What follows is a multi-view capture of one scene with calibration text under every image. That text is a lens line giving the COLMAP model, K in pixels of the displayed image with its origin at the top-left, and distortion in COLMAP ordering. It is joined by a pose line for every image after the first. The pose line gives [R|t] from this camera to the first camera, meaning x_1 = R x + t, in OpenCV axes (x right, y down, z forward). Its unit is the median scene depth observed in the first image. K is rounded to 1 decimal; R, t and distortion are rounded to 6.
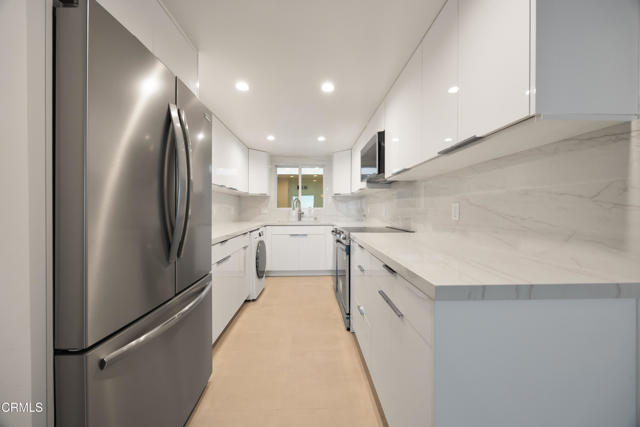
lens RADIAL K [[242.3, 0, 320.1], [0, 242.3, 210.6], [0, 0, 1]] dist [-0.001967, -0.000352]
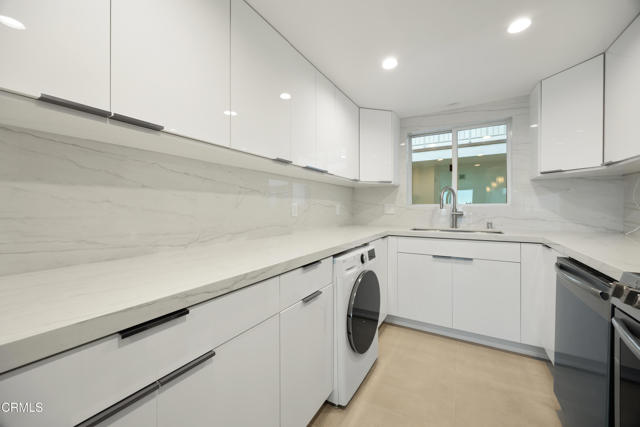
lens RADIAL K [[242.3, 0, 320.1], [0, 242.3, 210.6], [0, 0, 1]] dist [-0.001967, -0.000352]
pose [[0.835194, 0.002279, -0.549951, -0.043562], [0.001720, 0.999976, 0.006757, -0.001305], [0.549953, -0.006590, 0.835170, 0.448460]]
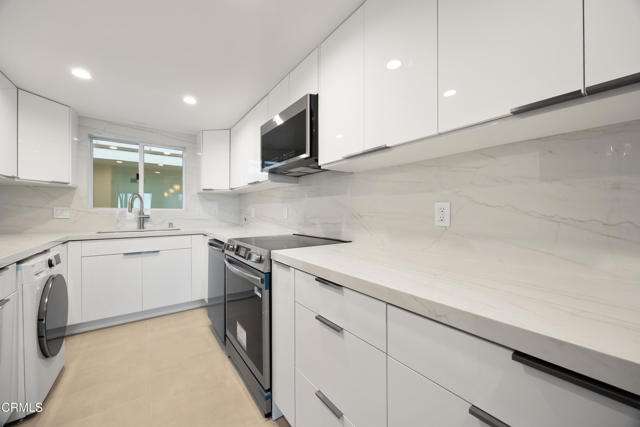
lens RADIAL K [[242.3, 0, 320.1], [0, 242.3, 210.6], [0, 0, 1]] dist [-0.001967, -0.000352]
pose [[0.828907, 0.000483, 0.559386, -0.060884], [0.003013, 0.999981, -0.005330, -0.001267], [-0.559378, 0.006103, 0.828890, 0.252474]]
